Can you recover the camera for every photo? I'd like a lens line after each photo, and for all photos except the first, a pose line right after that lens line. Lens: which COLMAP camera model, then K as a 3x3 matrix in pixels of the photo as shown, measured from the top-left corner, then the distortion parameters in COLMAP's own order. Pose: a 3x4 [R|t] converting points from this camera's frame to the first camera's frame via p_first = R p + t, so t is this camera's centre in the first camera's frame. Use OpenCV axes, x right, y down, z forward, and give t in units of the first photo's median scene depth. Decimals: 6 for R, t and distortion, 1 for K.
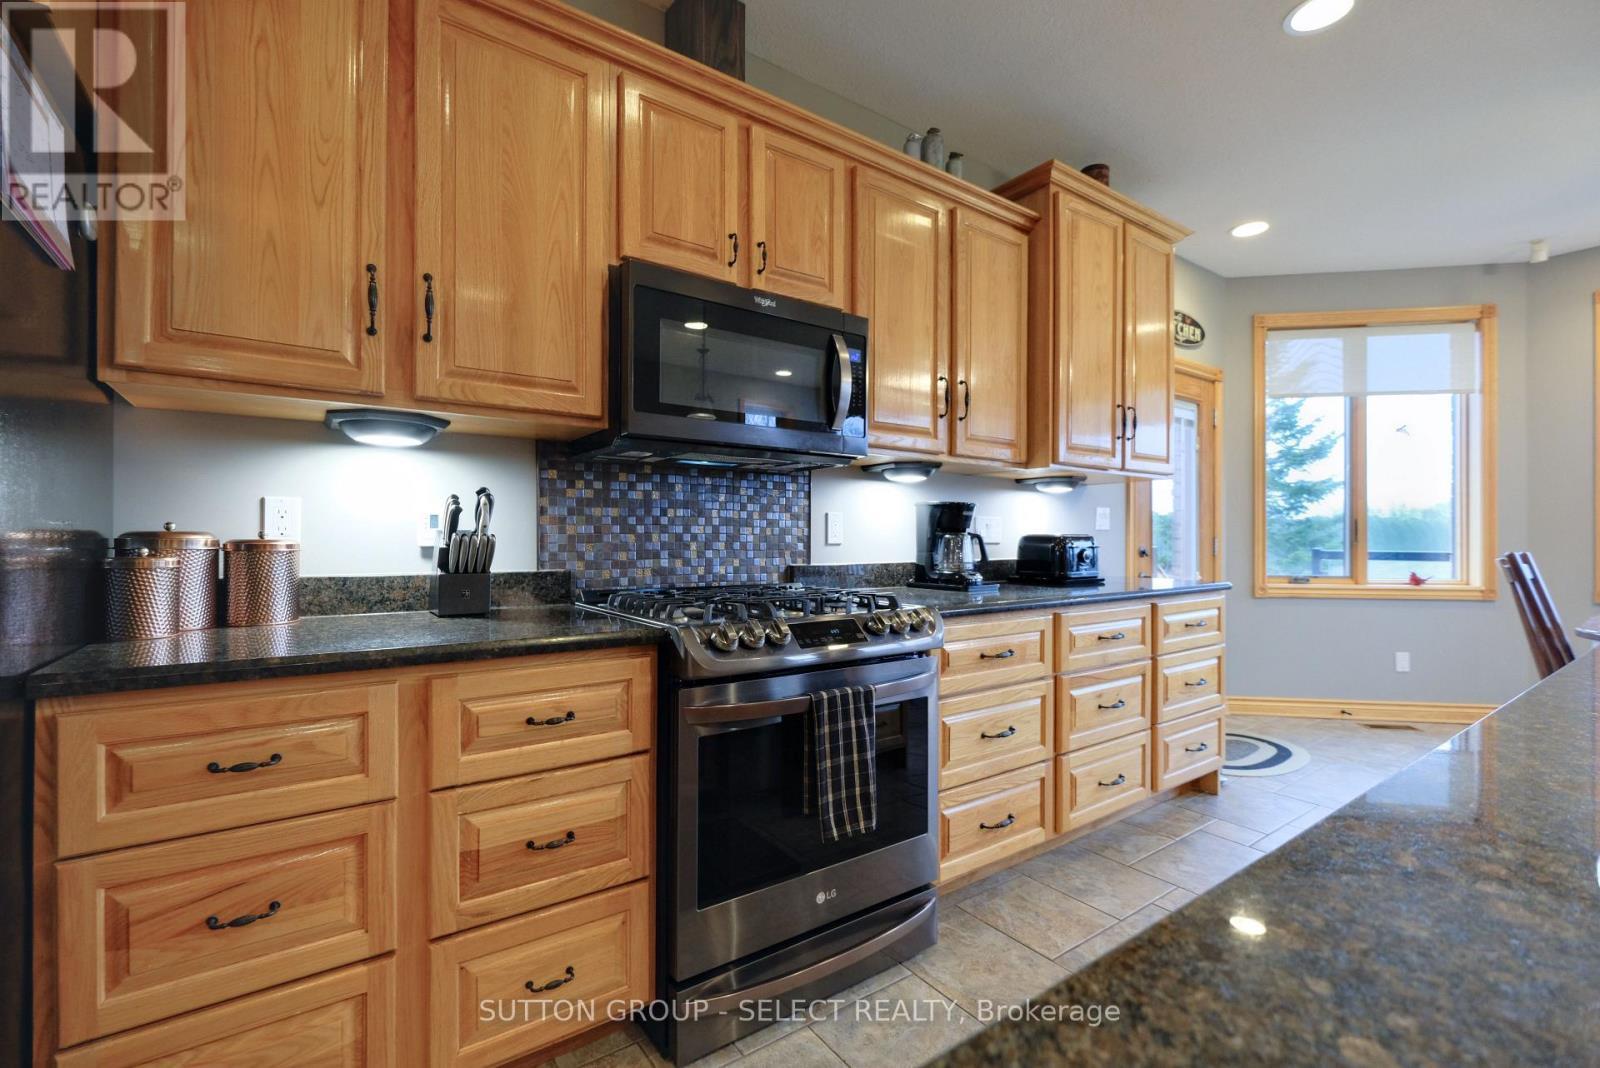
lens RADIAL K [[693.0, 0, 789.5], [0, 693.0, 535.9], [0, 0, 1]] dist [-0.005002, 0.000382]
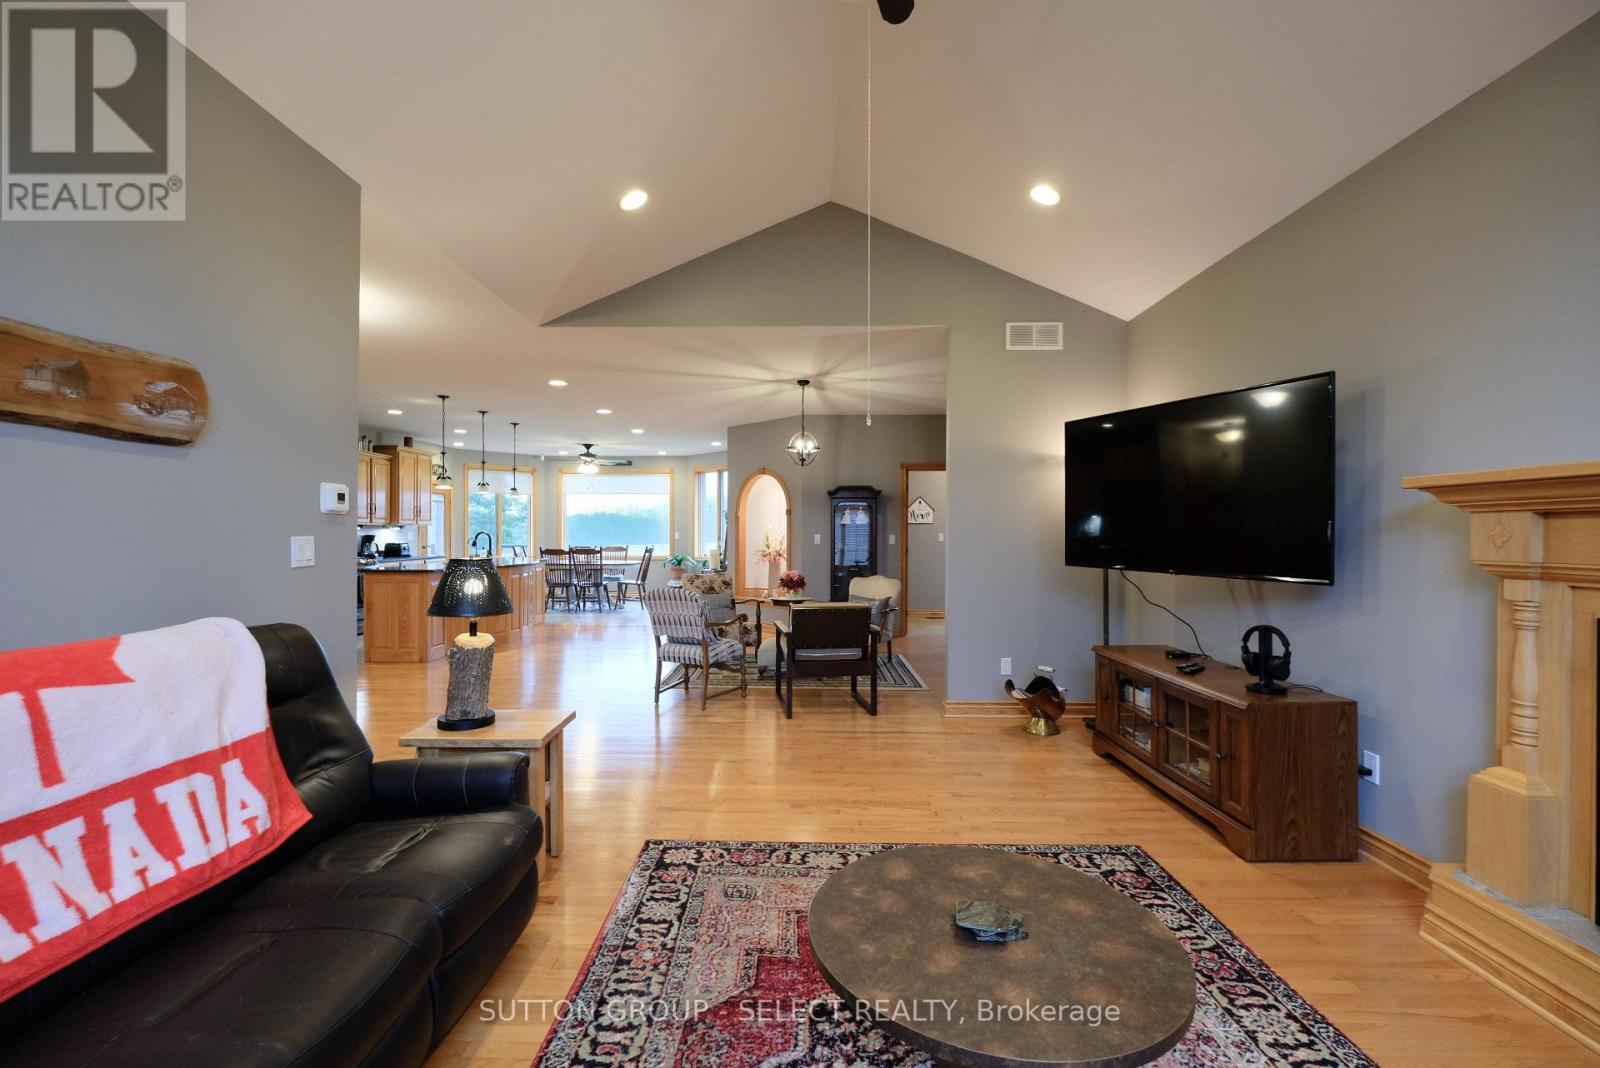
lens RADIAL K [[693.0, 0, 789.5], [0, 693.0, 535.9], [0, 0, 1]] dist [-0.005002, 0.000382]
pose [[0.592032, -0.004156, 0.805903, -1.568501], [-0.006413, 0.999931, 0.009868, -0.103352], [-0.805889, -0.011010, 0.591965, -3.324060]]
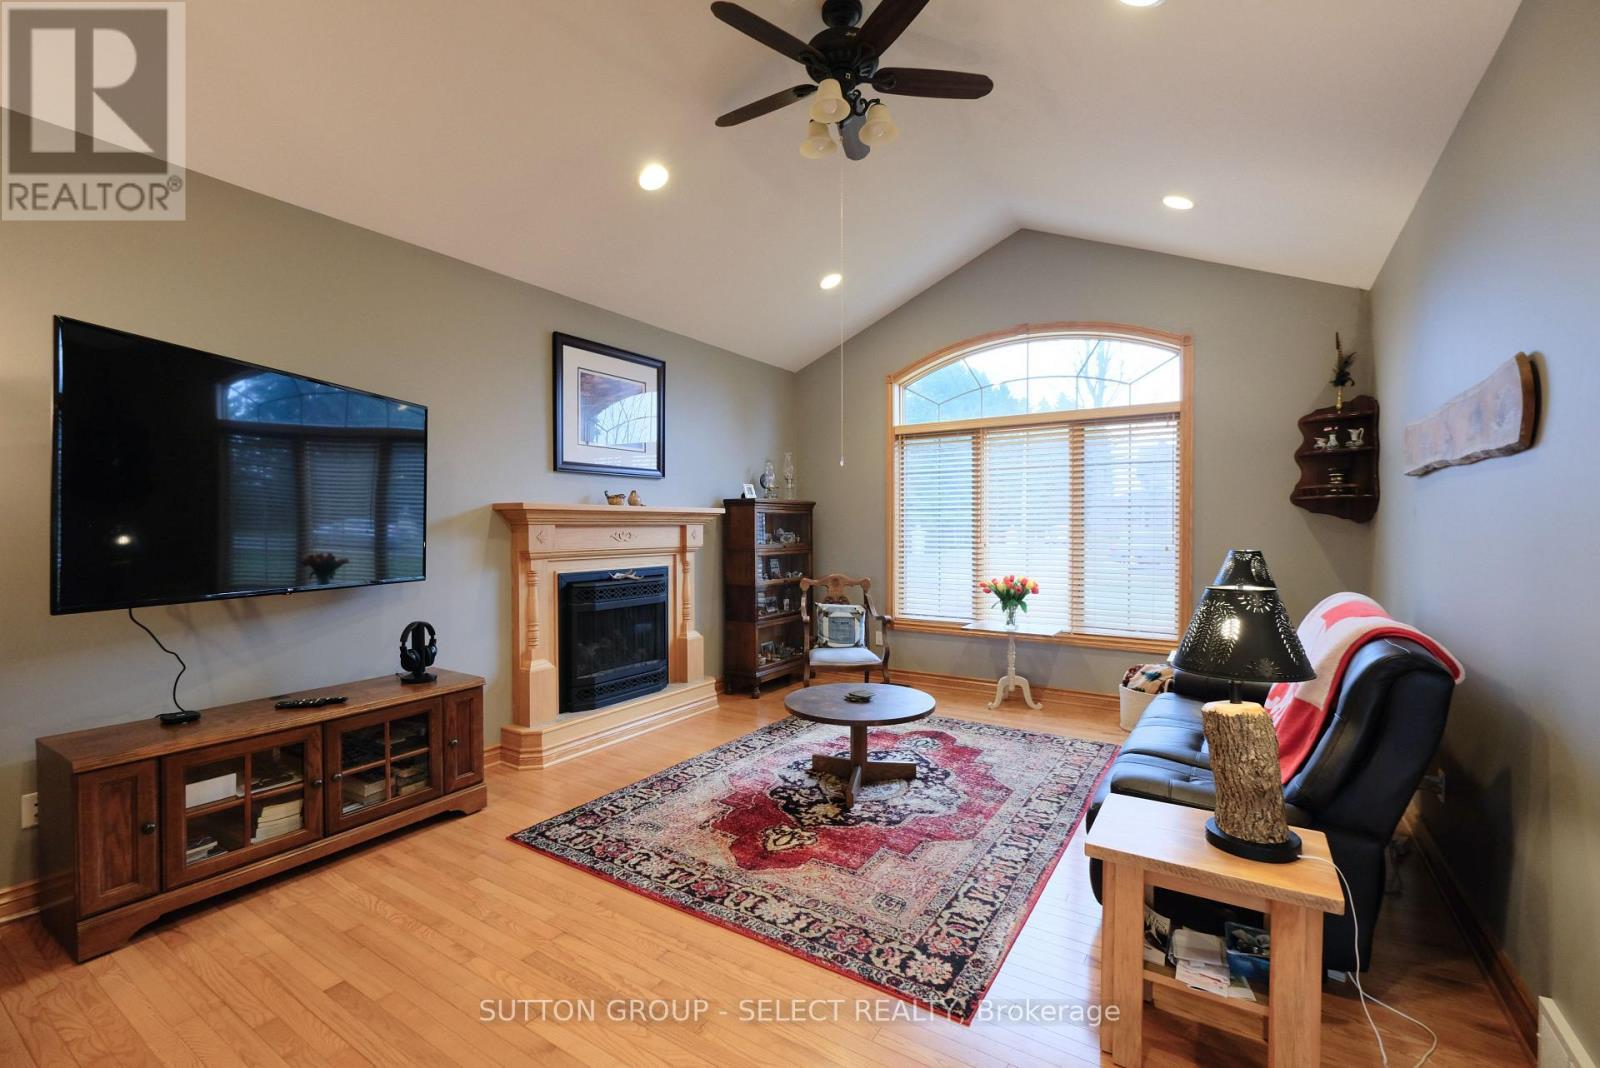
lens RADIAL K [[693.0, 0, 789.5], [0, 693.0, 535.9], [0, 0, 1]] dist [-0.005002, 0.000382]
pose [[-0.930558, 0.005058, -0.366110, -0.235081], [0.002298, 0.999966, 0.007974, -0.115420], [0.366137, 0.006579, -0.930538, -1.716431]]
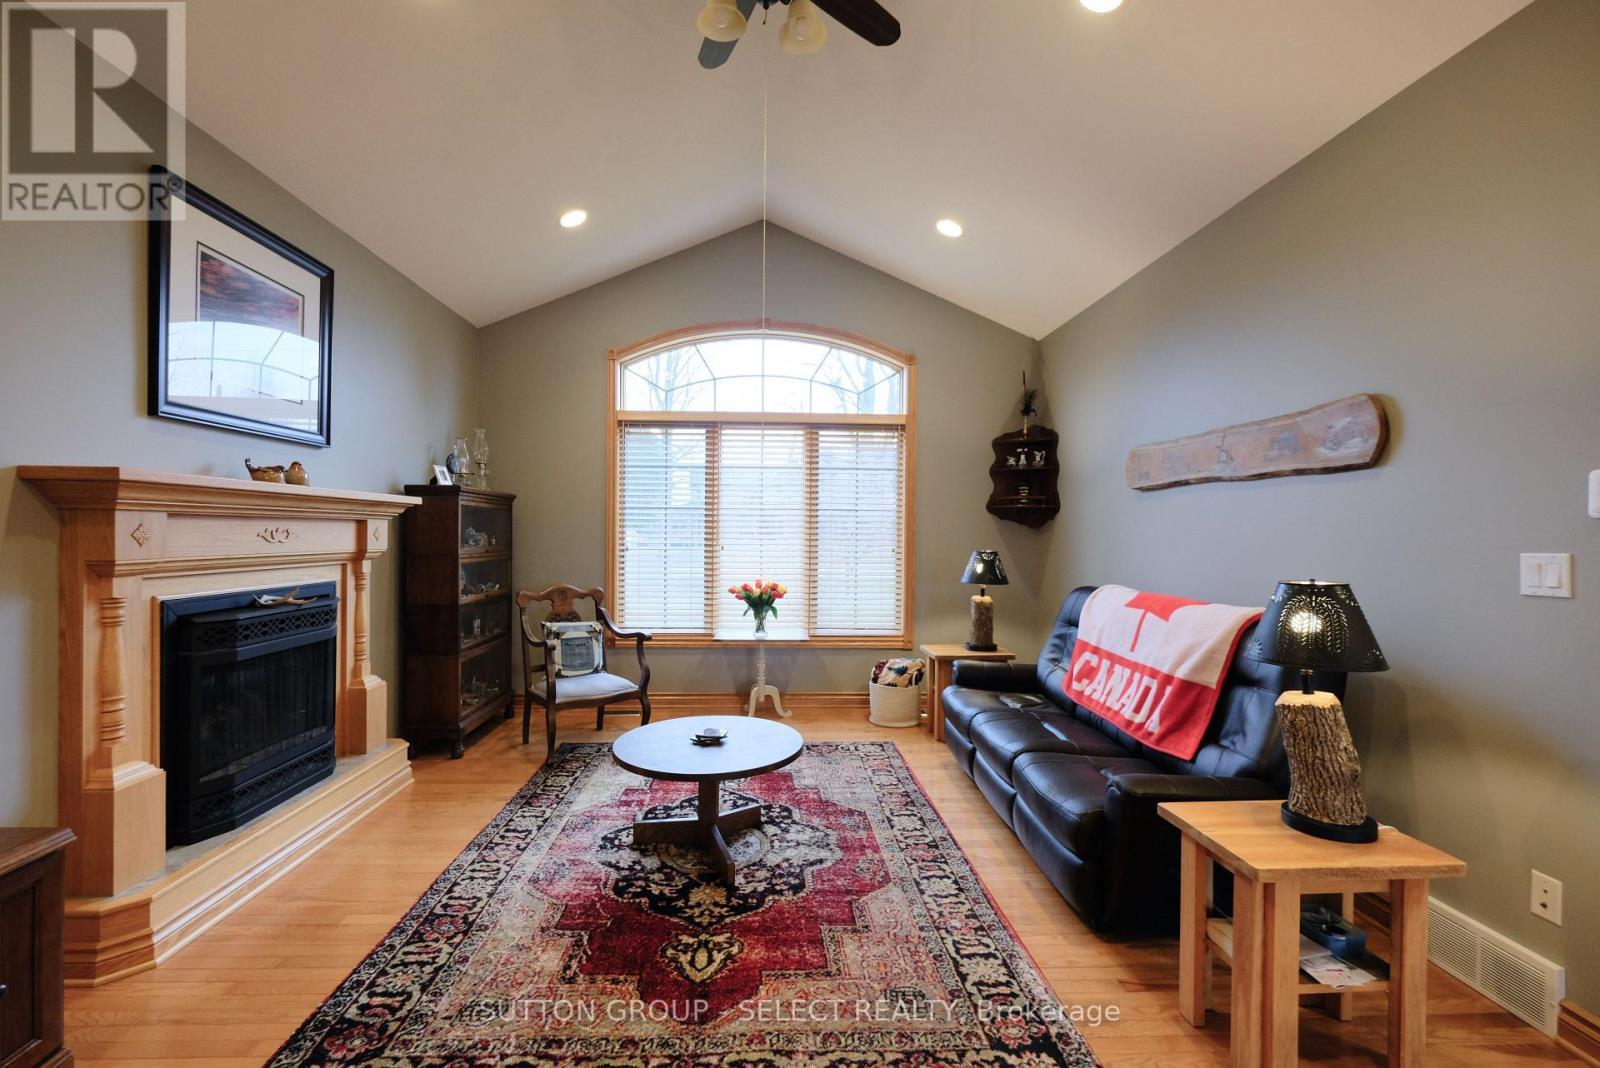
lens RADIAL K [[693.0, 0, 789.5], [0, 693.0, 535.9], [0, 0, 1]] dist [-0.005002, 0.000382]
pose [[-0.539826, -0.003179, -0.841771, 0.016216], [-0.005037, 0.999987, -0.000546, -0.101791], [0.841762, 0.003945, -0.539835, -2.312903]]
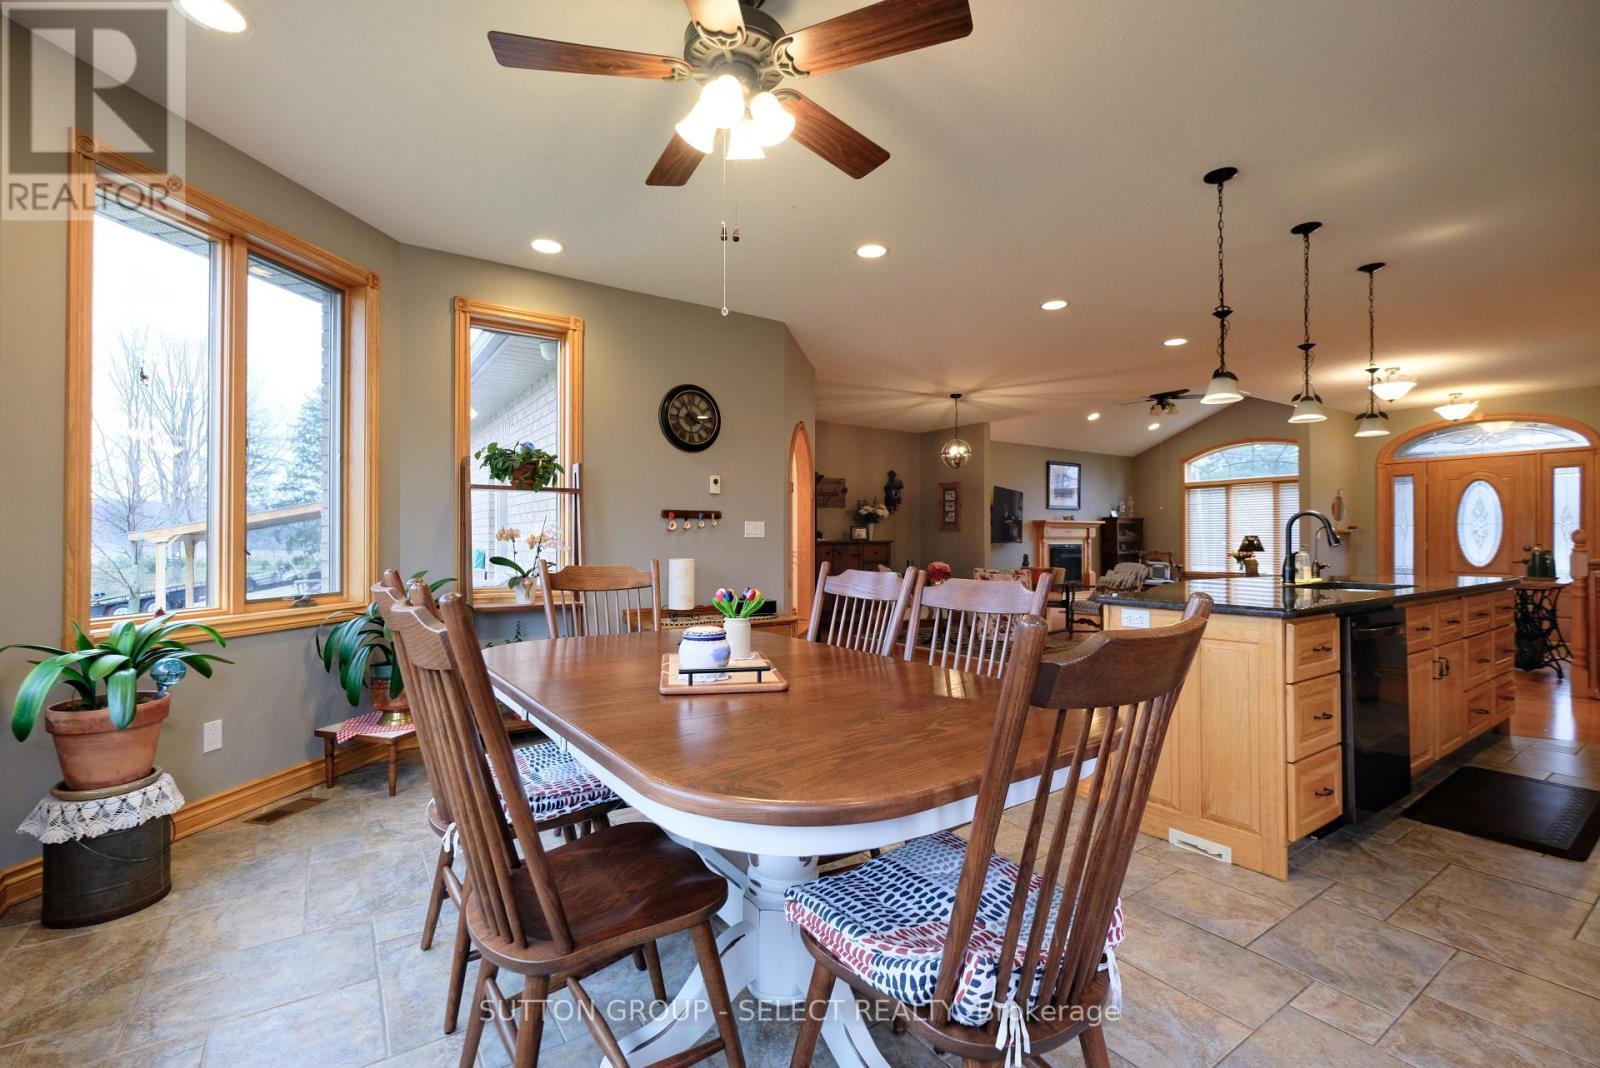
lens RADIAL K [[693.0, 0, 789.5], [0, 693.0, 535.9], [0, 0, 1]] dist [-0.005002, 0.000382]
pose [[-0.999722, -0.001533, 0.023521, 1.512191], [-0.001797, 0.999936, -0.011178, -0.003801], [-0.023503, -0.011217, -0.999661, 1.672276]]
